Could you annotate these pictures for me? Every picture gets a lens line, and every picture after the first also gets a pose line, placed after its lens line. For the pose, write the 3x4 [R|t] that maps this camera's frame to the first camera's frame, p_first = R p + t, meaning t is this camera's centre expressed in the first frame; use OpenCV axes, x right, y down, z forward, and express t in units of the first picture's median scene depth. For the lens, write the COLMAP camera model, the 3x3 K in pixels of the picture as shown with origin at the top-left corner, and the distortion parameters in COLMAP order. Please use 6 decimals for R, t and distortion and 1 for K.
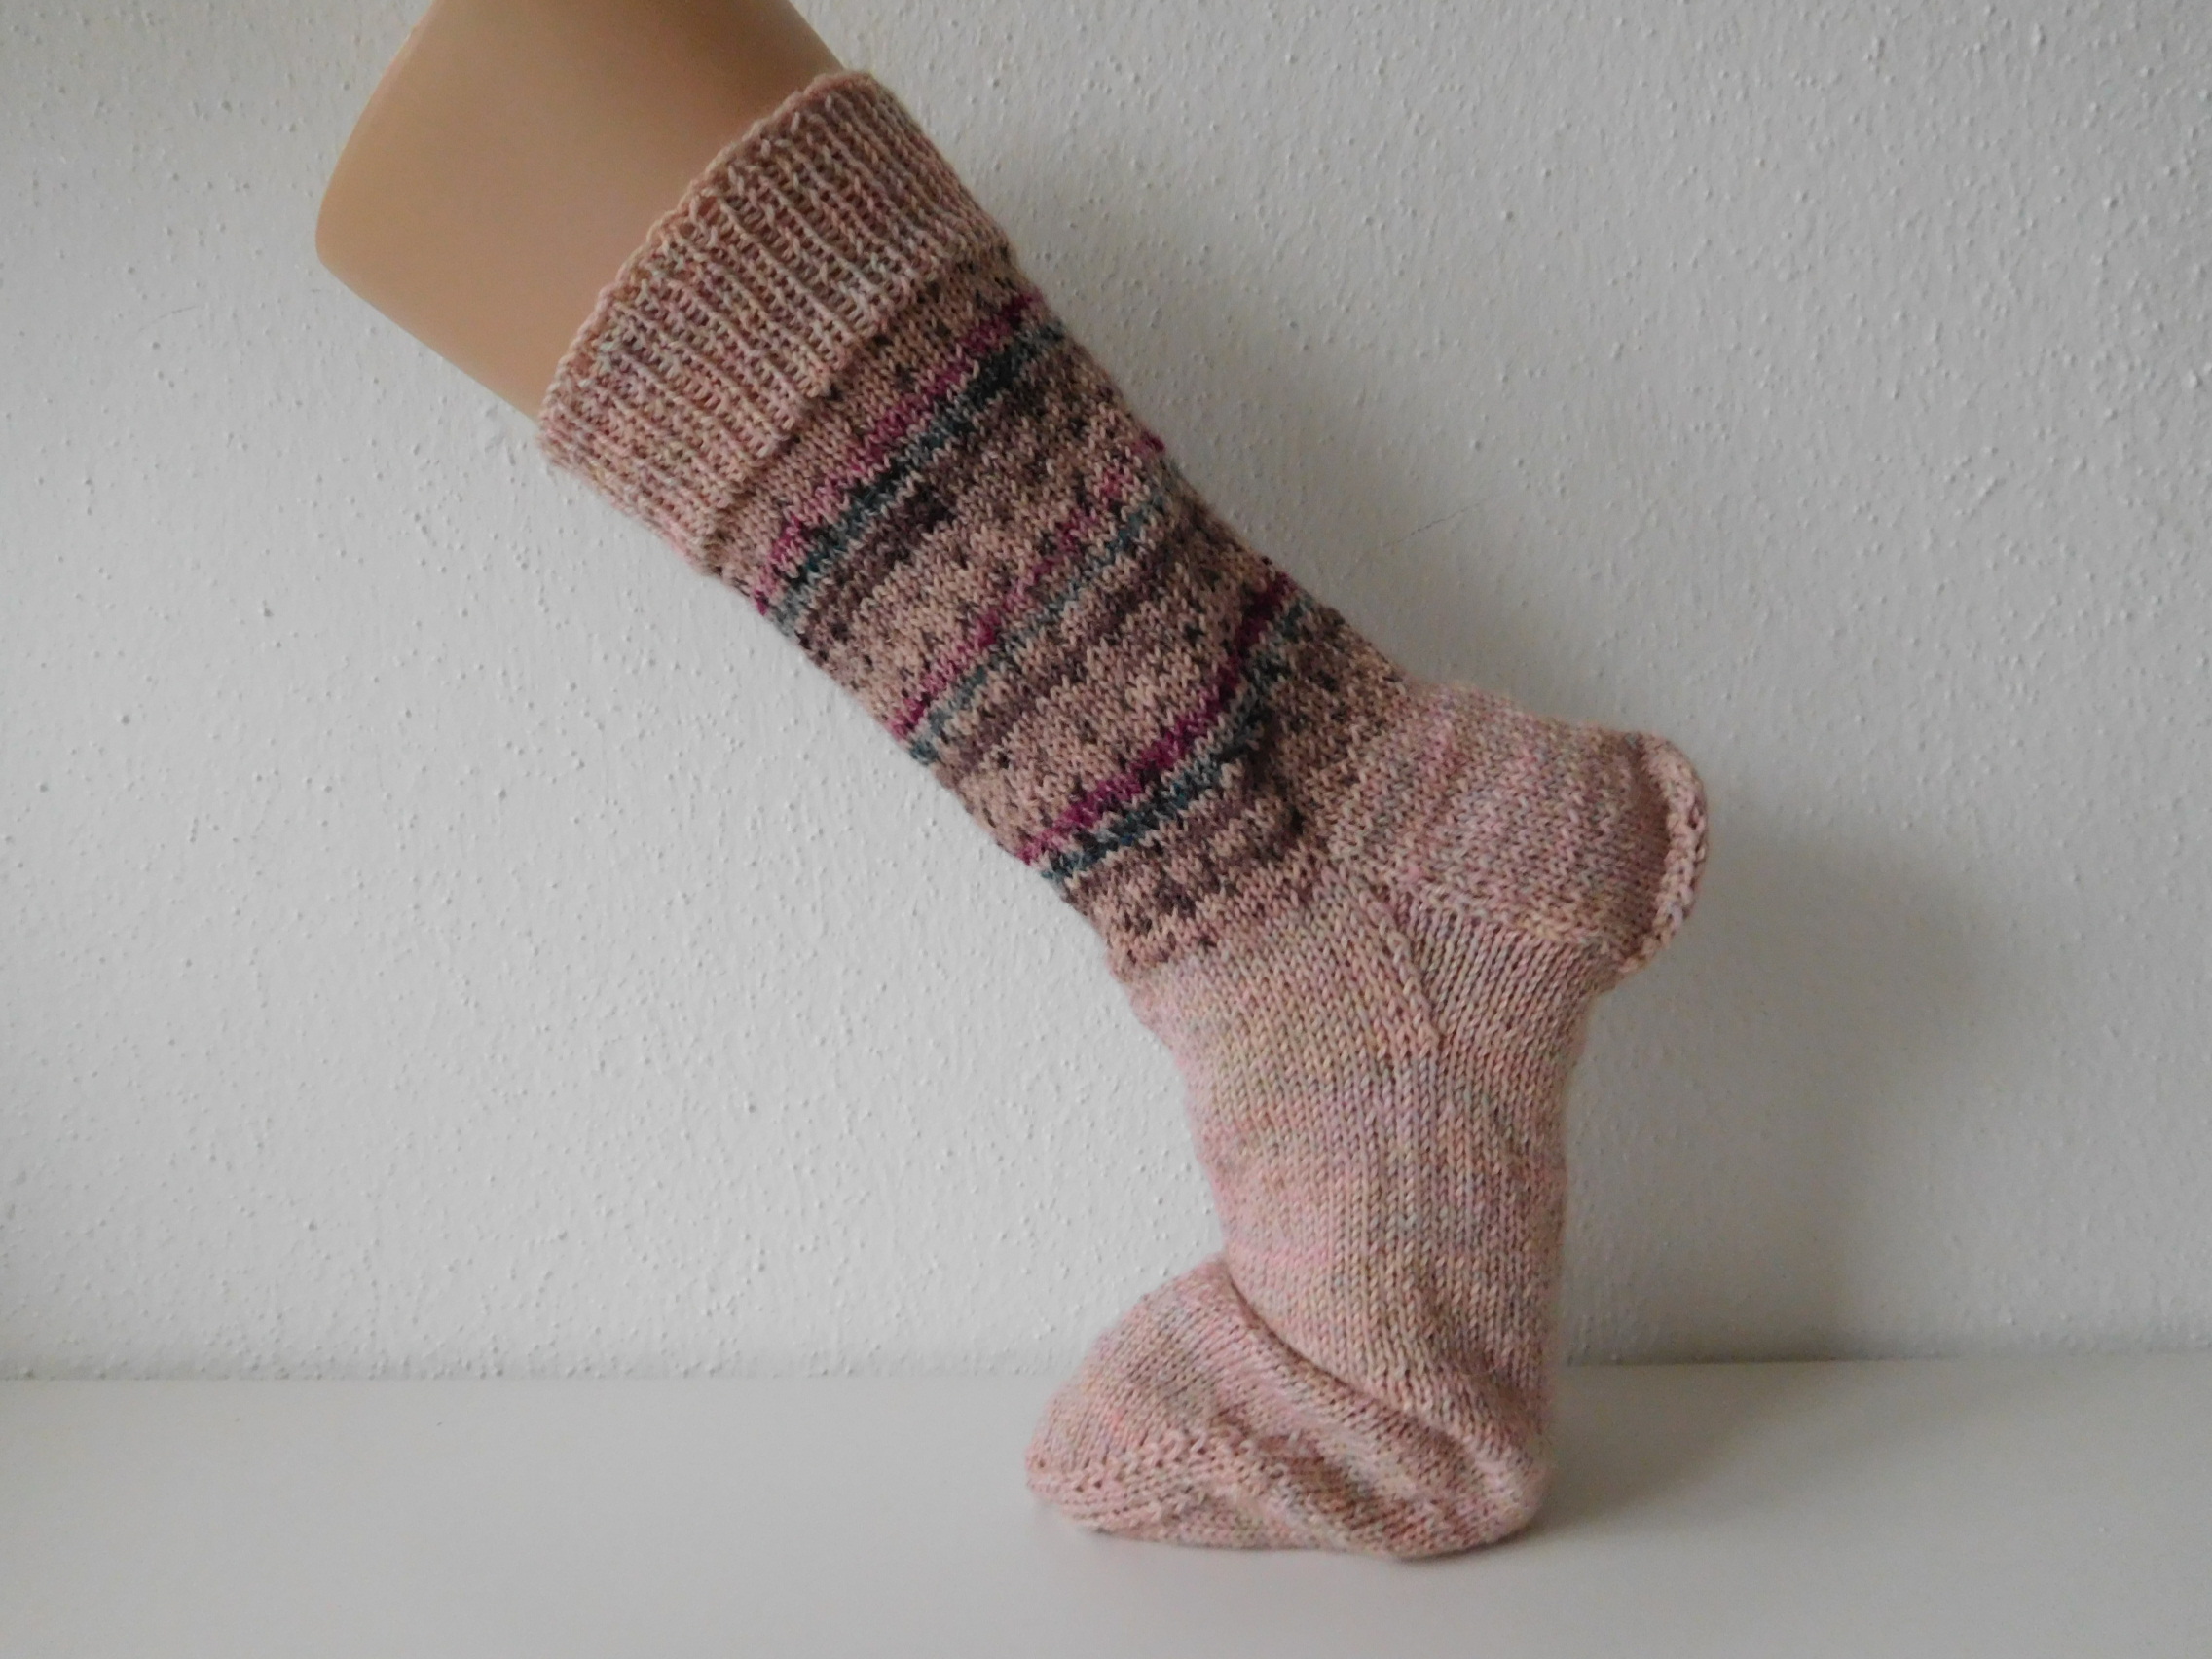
lens RADIAL K [[1584.5, 0, 1113.0], [0, 1584.5, 843.1], [0, 0, 1]] dist [-0.032301, -0.003072]
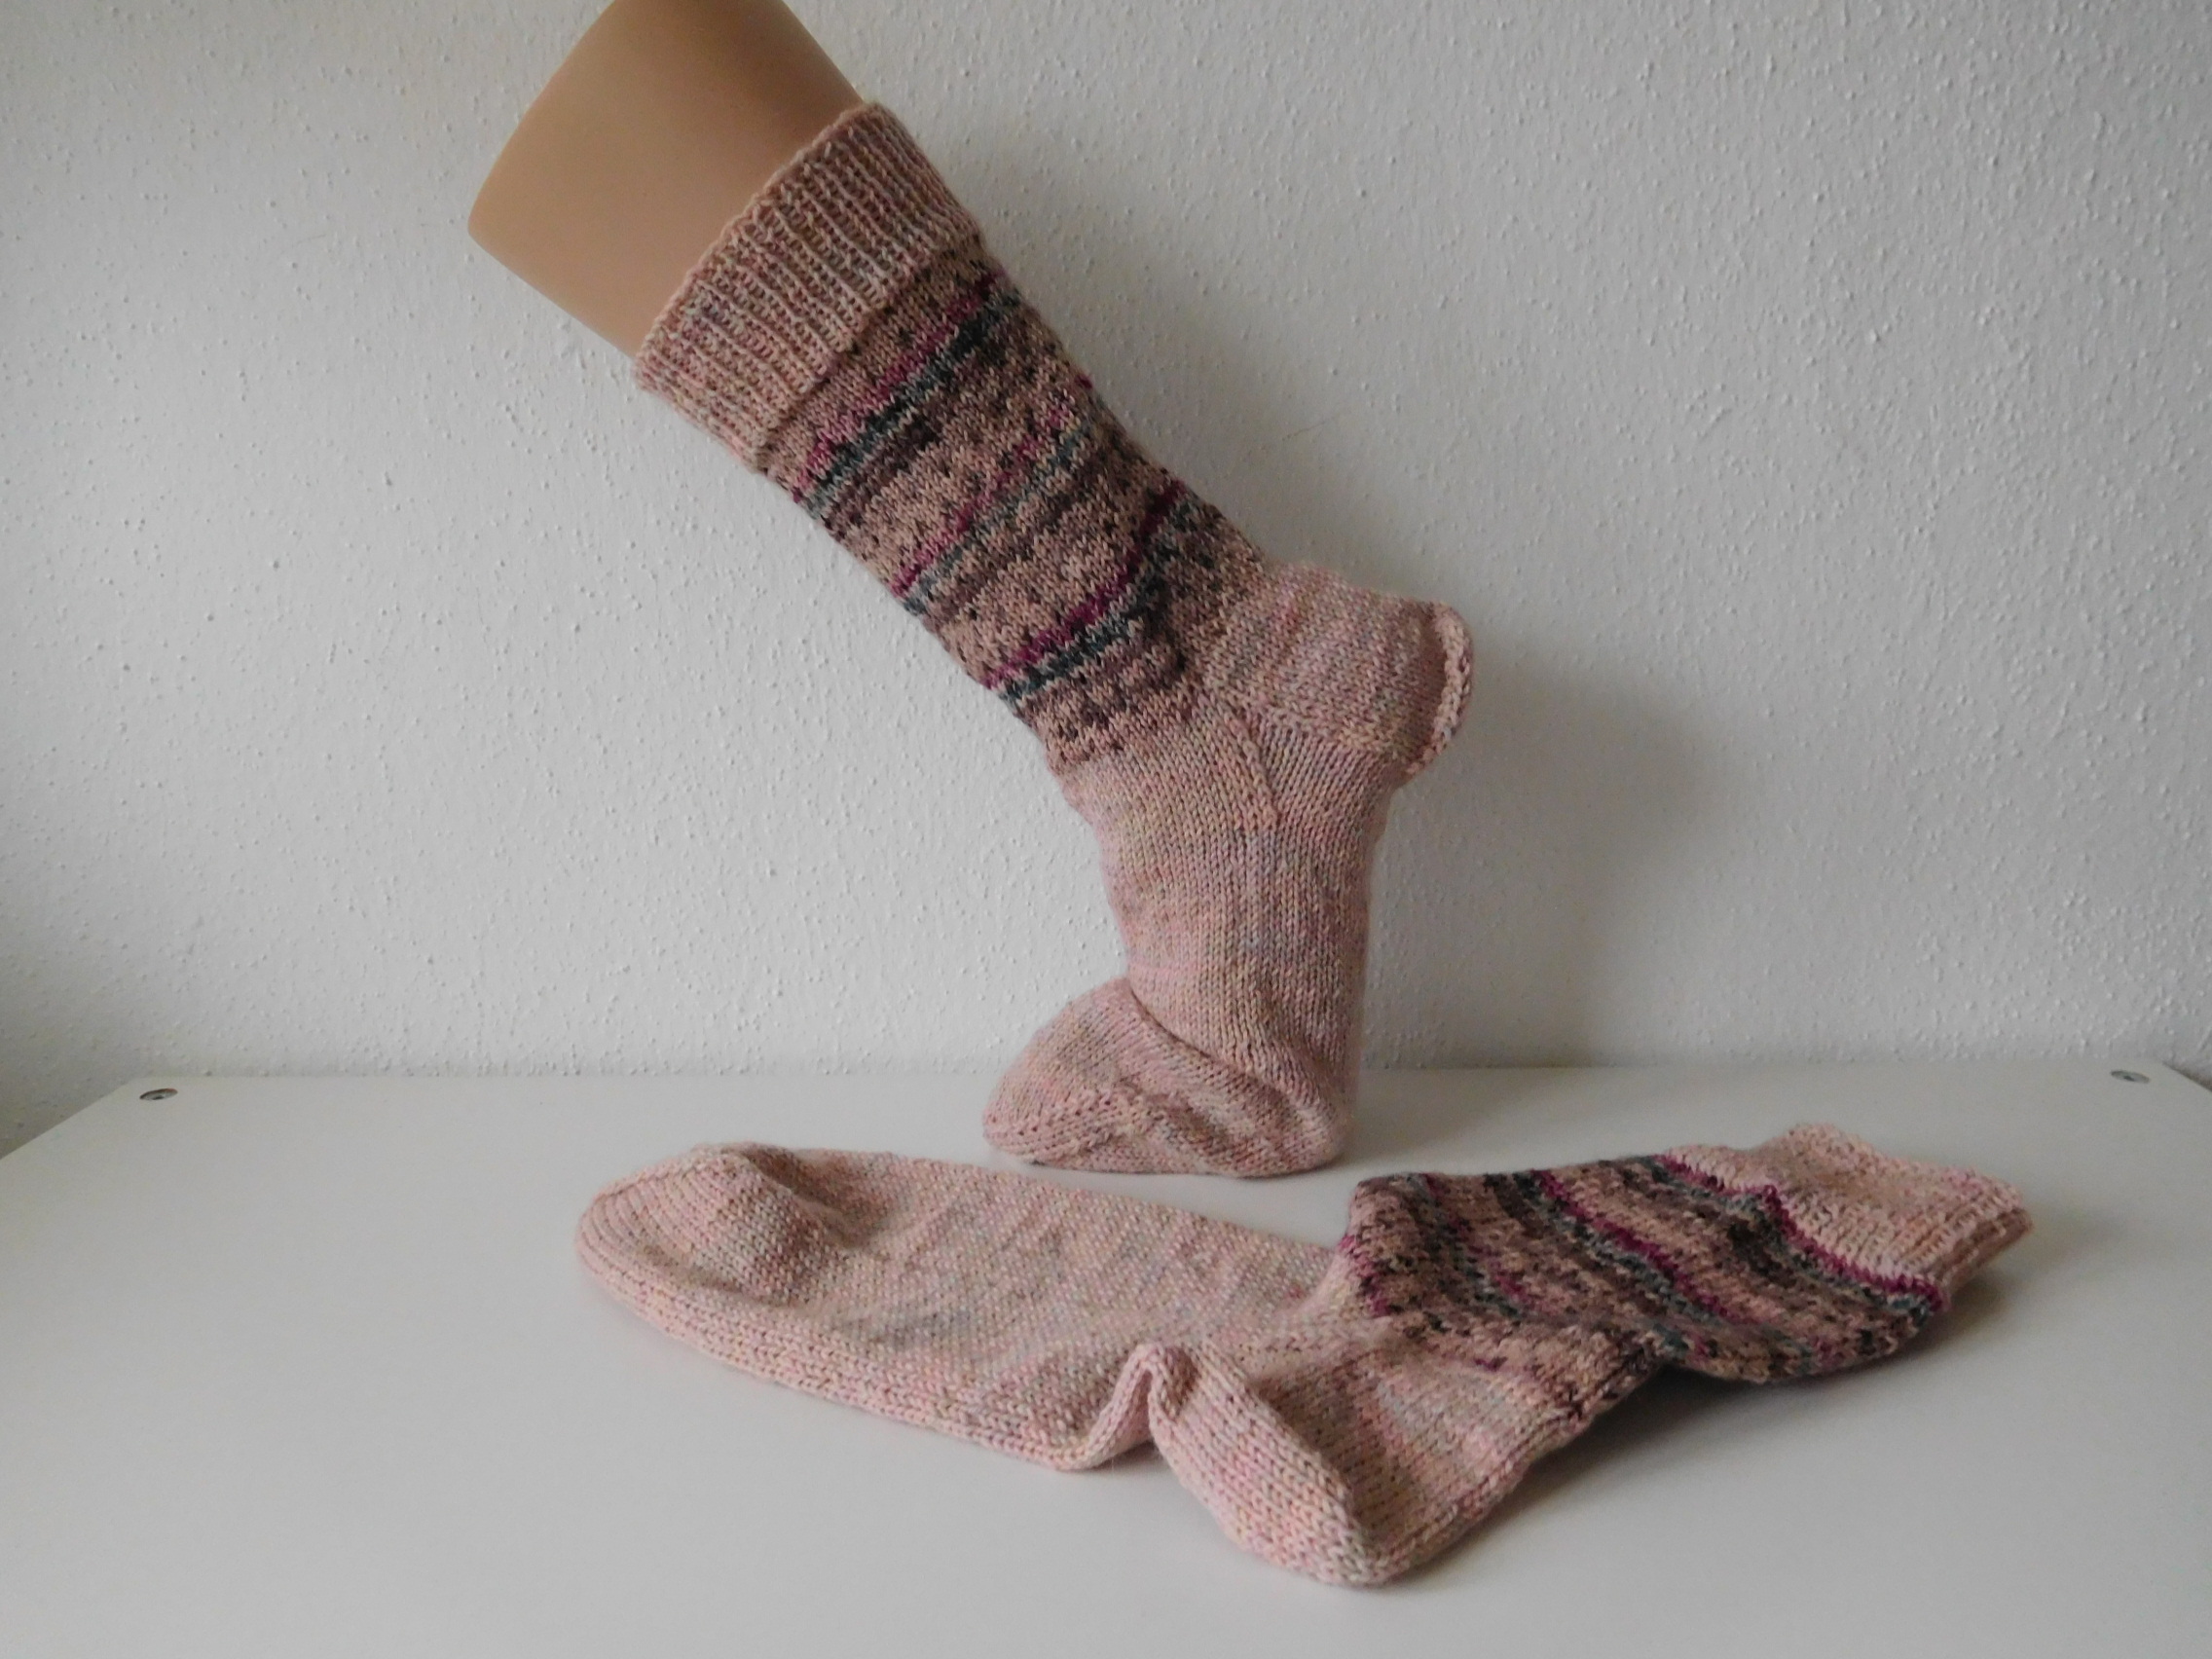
lens RADIAL K [[1584.5, 0, 1113.0], [0, 1584.5, 843.1], [0, 0, 1]] dist [-0.032301, -0.003072]
pose [[0.999145, 0.012299, 0.039481, 0.001549], [-0.016579, 0.993795, 0.109982, -0.007225], [-0.037883, -0.110542, 0.993149, -0.414020]]
